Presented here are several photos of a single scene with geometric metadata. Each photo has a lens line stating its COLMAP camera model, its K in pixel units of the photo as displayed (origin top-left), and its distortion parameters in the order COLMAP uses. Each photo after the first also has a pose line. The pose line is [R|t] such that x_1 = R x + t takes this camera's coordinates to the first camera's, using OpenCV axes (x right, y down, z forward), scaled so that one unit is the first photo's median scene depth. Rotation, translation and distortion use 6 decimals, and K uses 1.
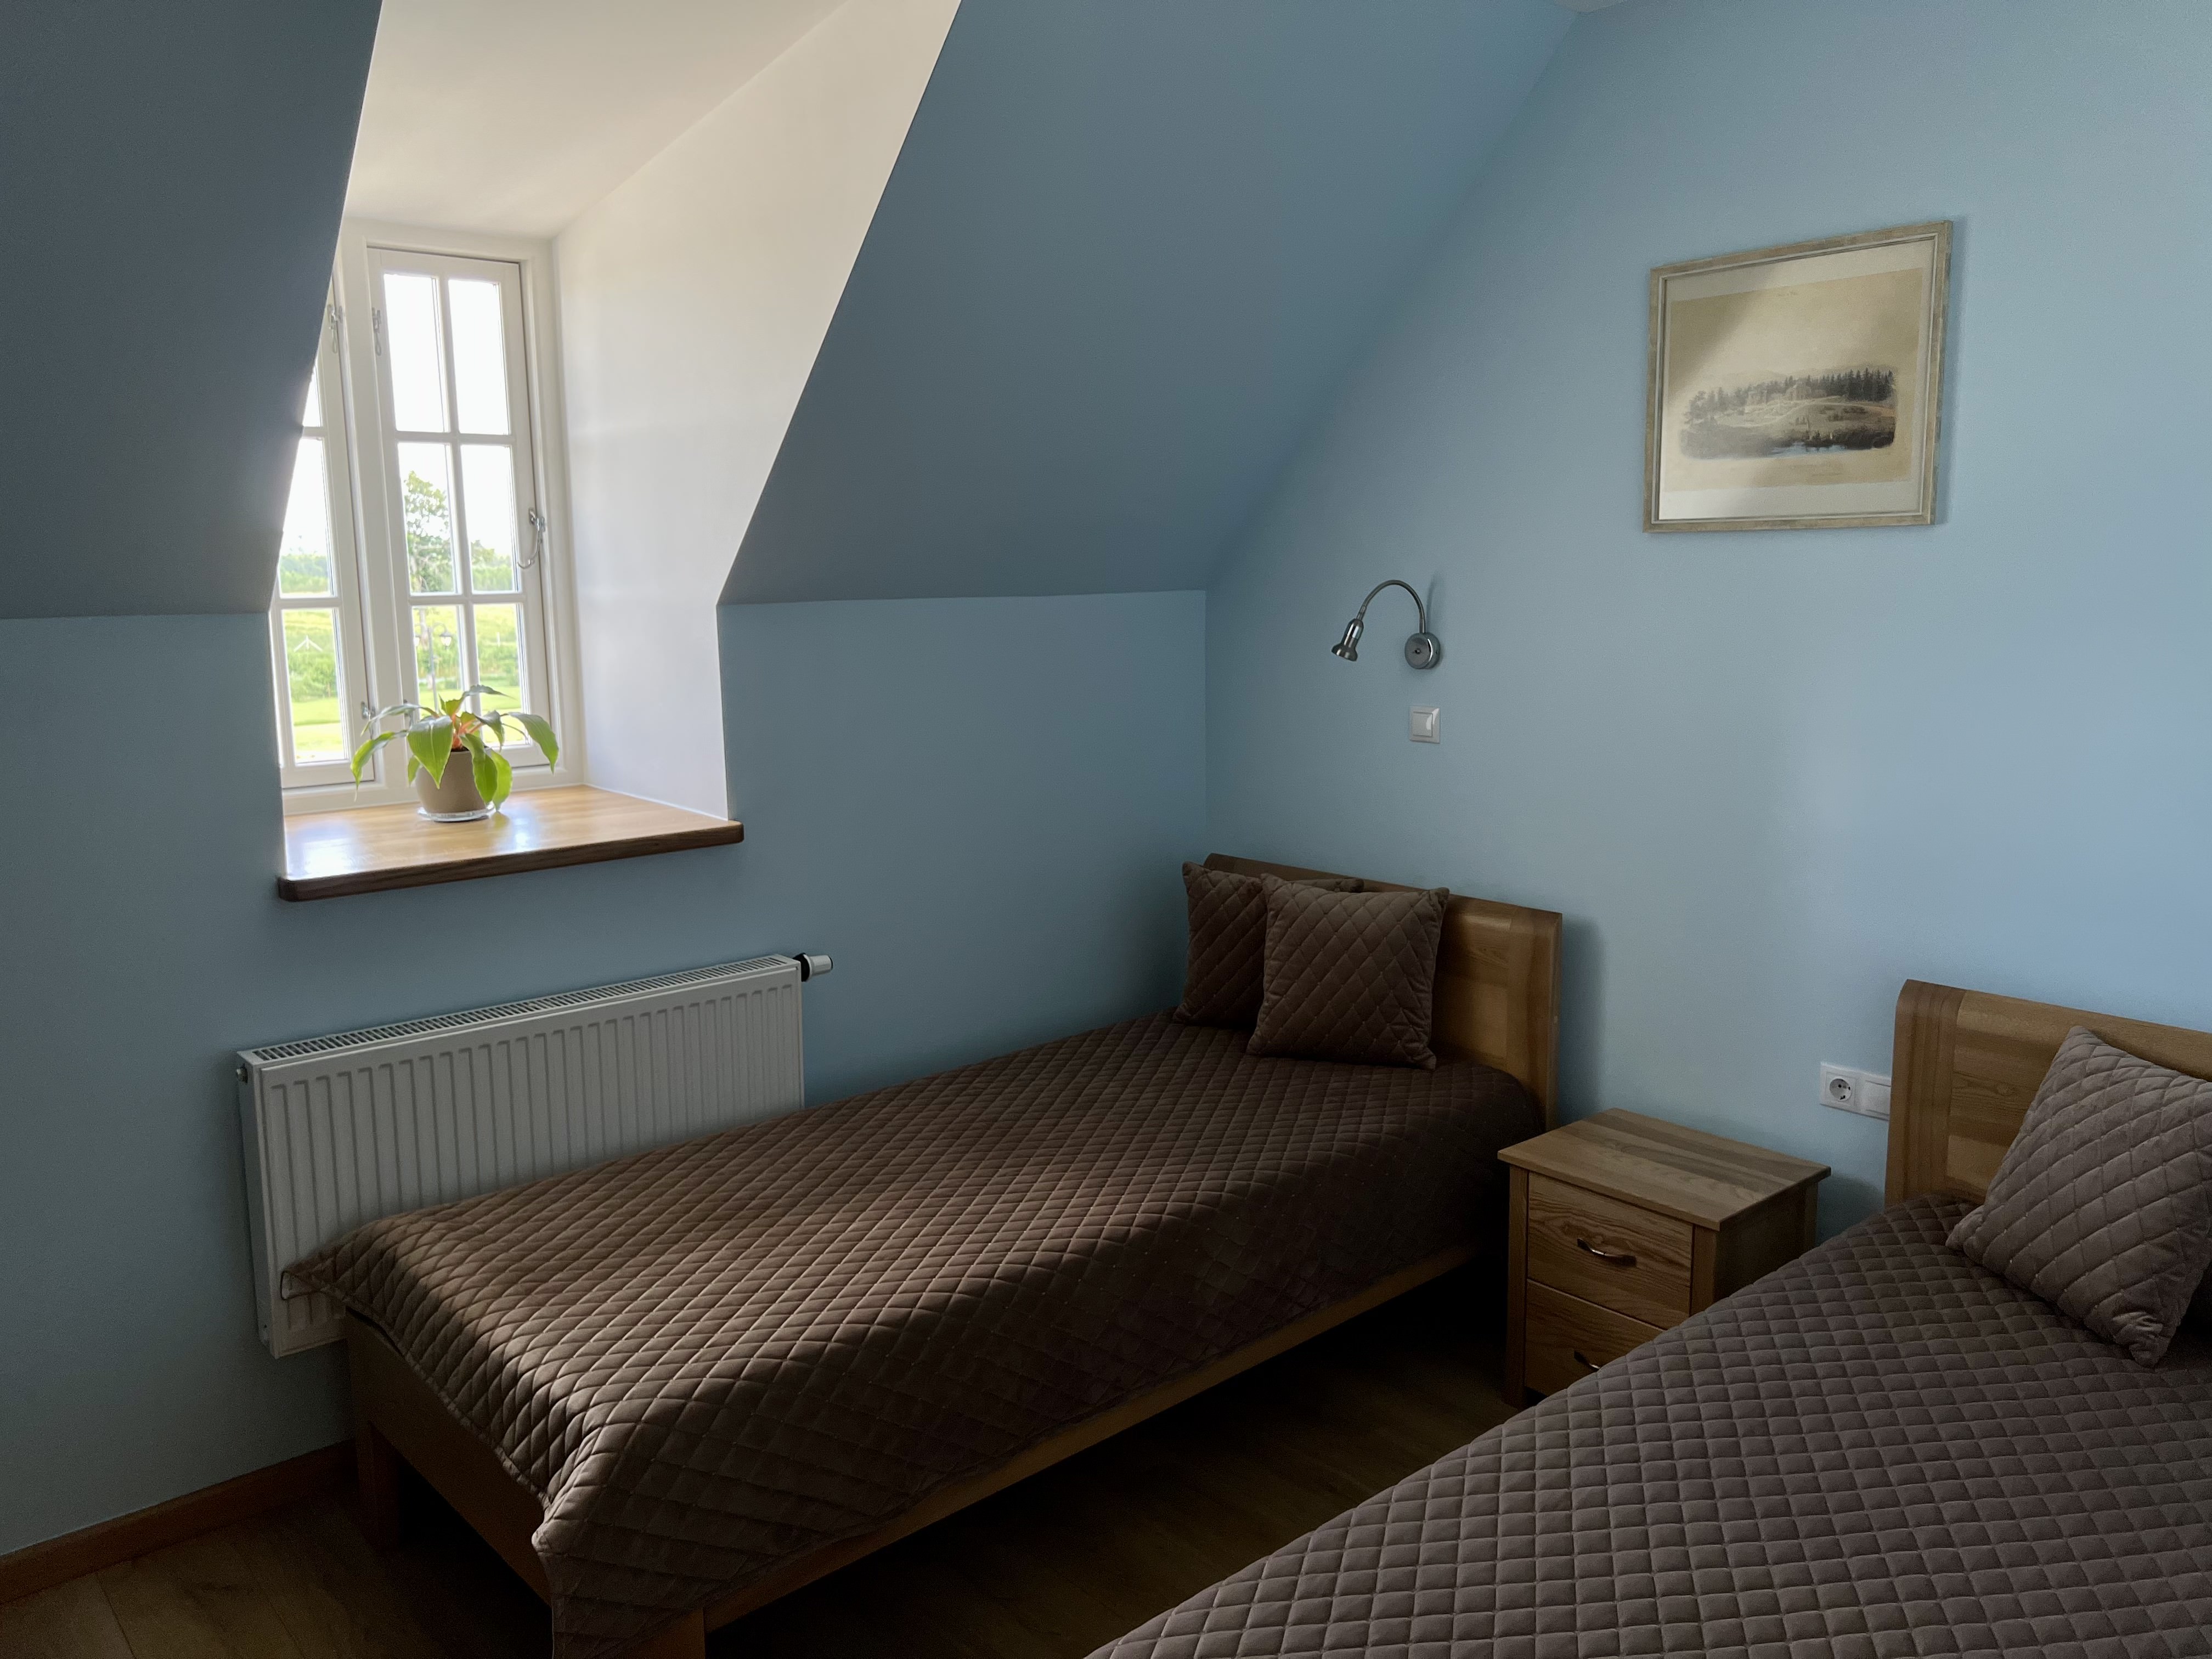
lens RADIAL K [[1691.4, 0, 1159.6], [0, 1691.4, 811.5], [0, 0, 1]] dist [0.004020, -0.031870]
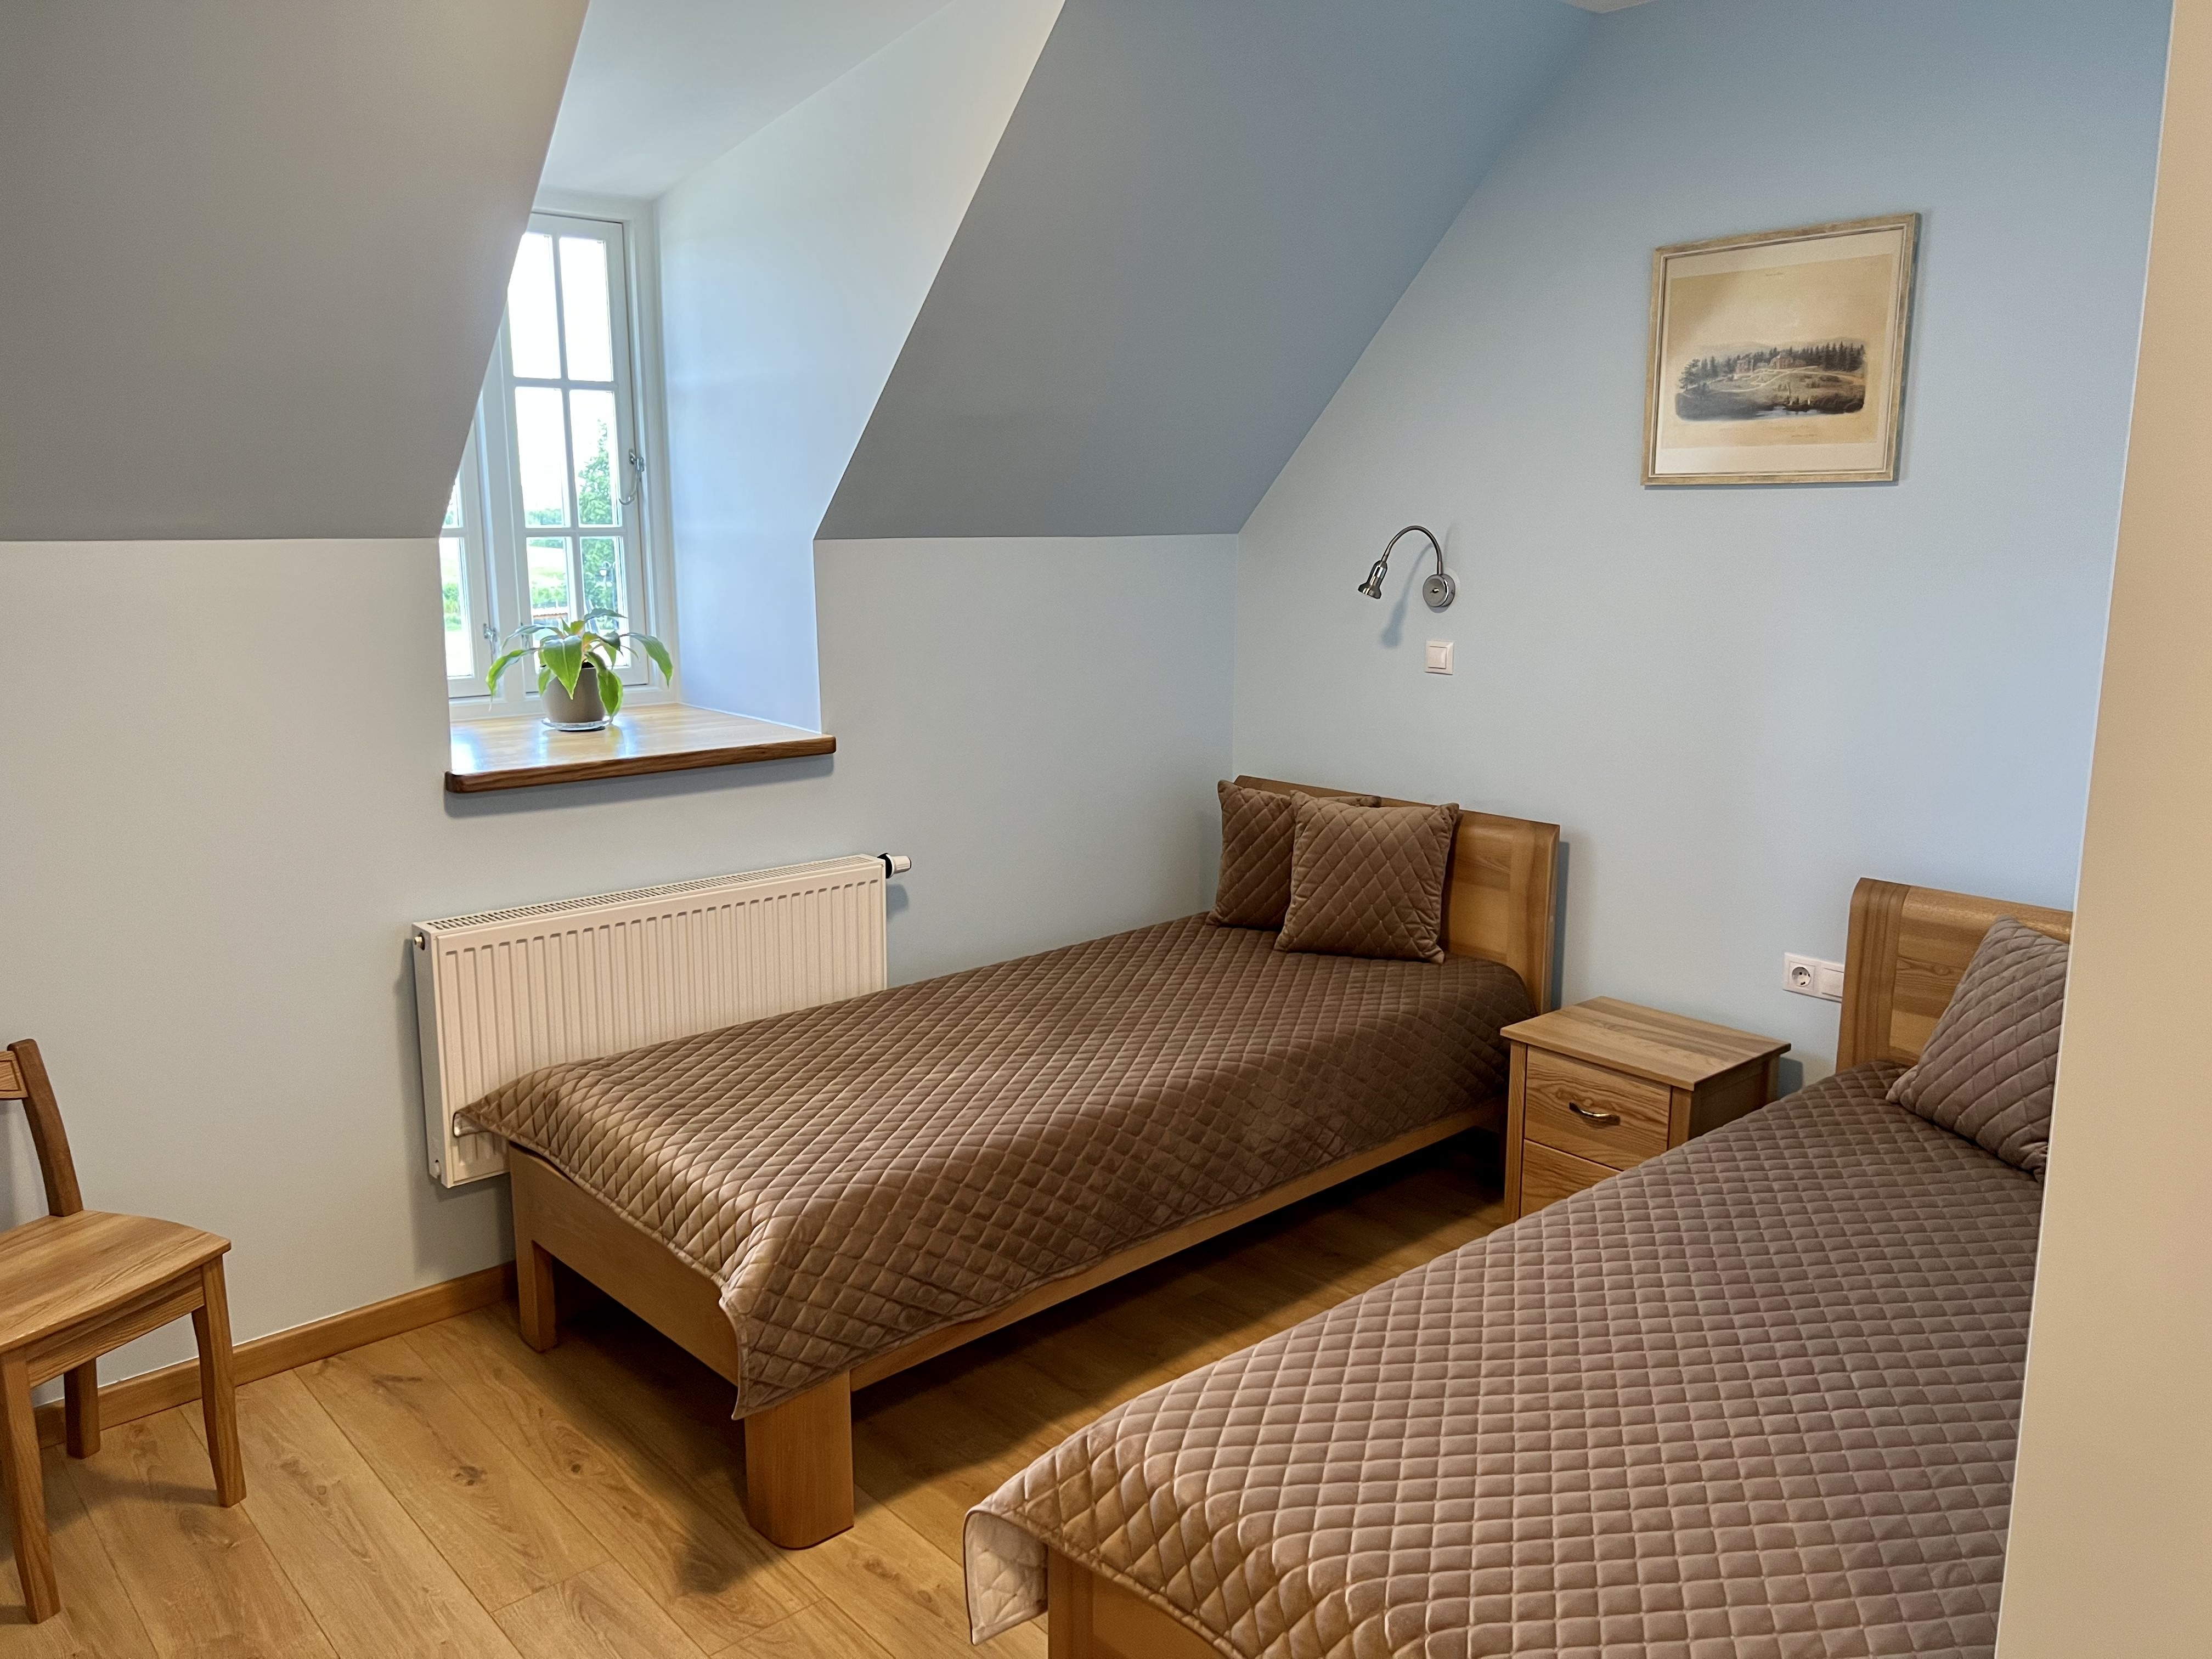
lens RADIAL K [[1691.4, 0, 1153.7], [0, 1691.4, 846.2], [0, 0, 1]] dist [0.004020, -0.031870]
pose [[0.999860, 0.011252, 0.012398, -0.053341], [-0.011820, 0.998836, 0.046757, 0.028385], [-0.011857, -0.046897, 0.998829, -0.142199]]
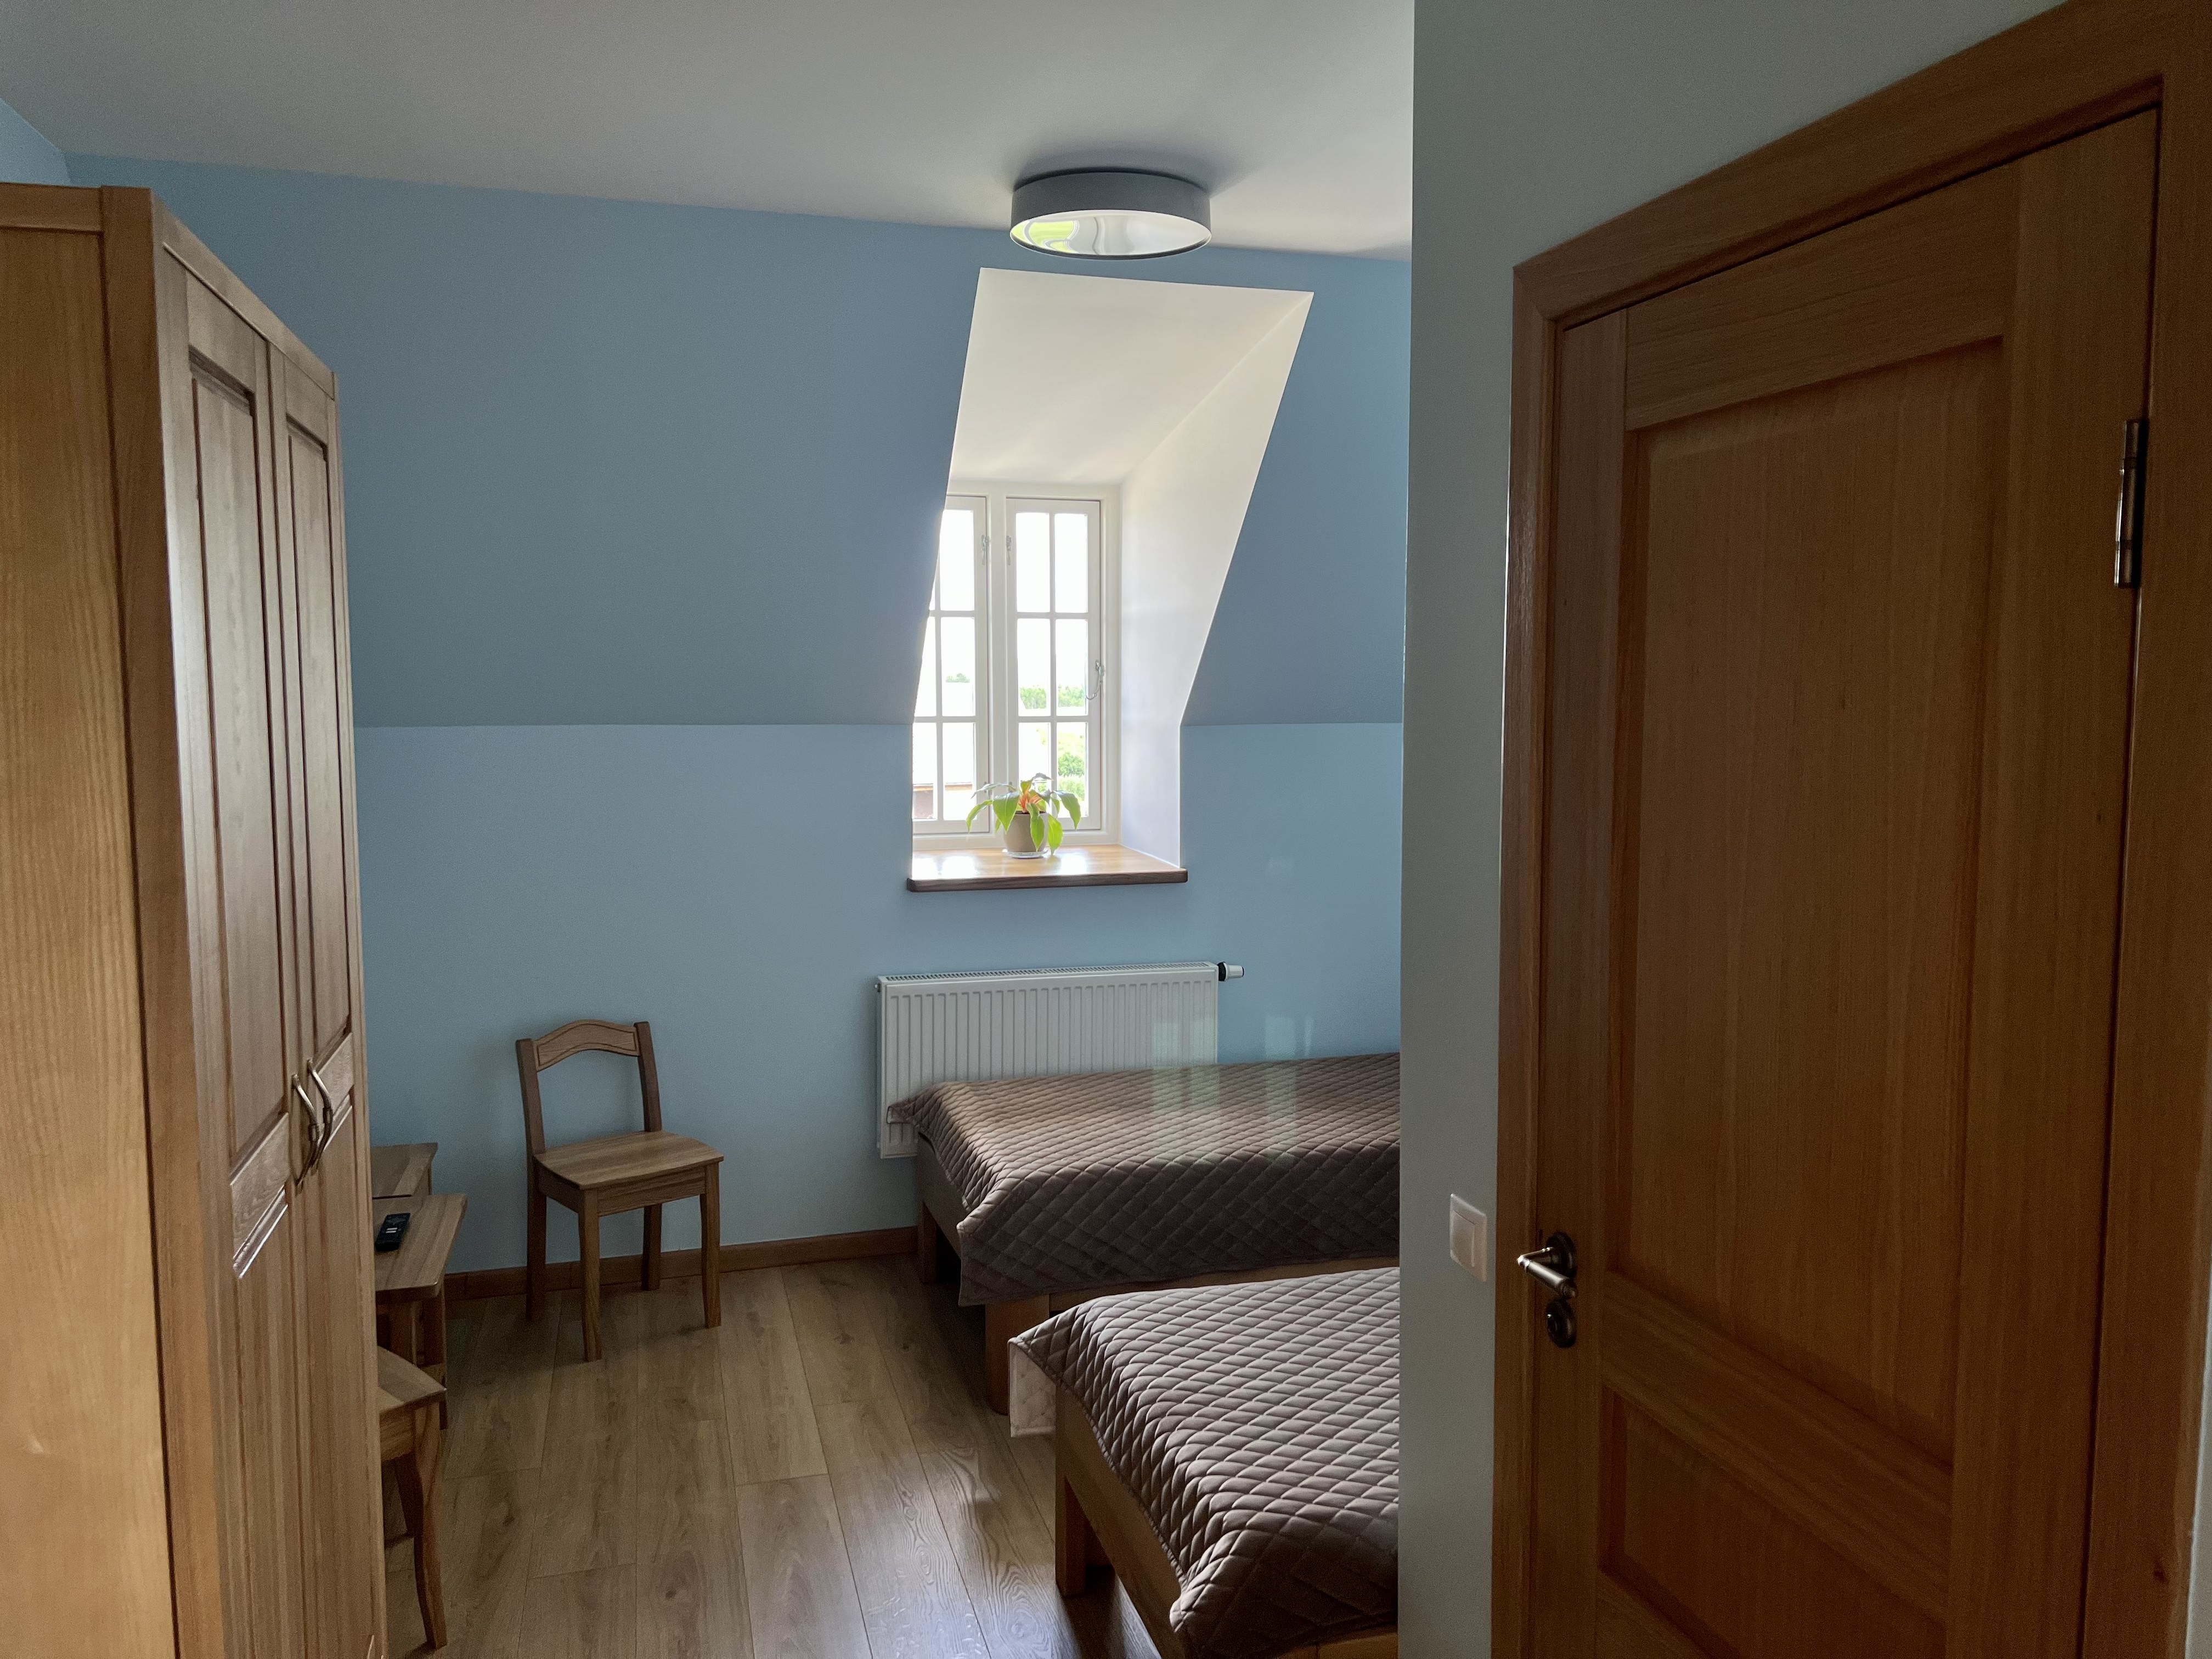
lens RADIAL K [[1691.4, 0, 1115.5], [0, 1691.4, 836.7], [0, 0, 1]] dist [0.004020, -0.031870]
pose [[0.895565, 0.050870, -0.442014, 0.399498], [-0.076547, 0.996246, -0.040436, 0.047512], [0.438298, 0.070048, 0.896096, -0.423018]]
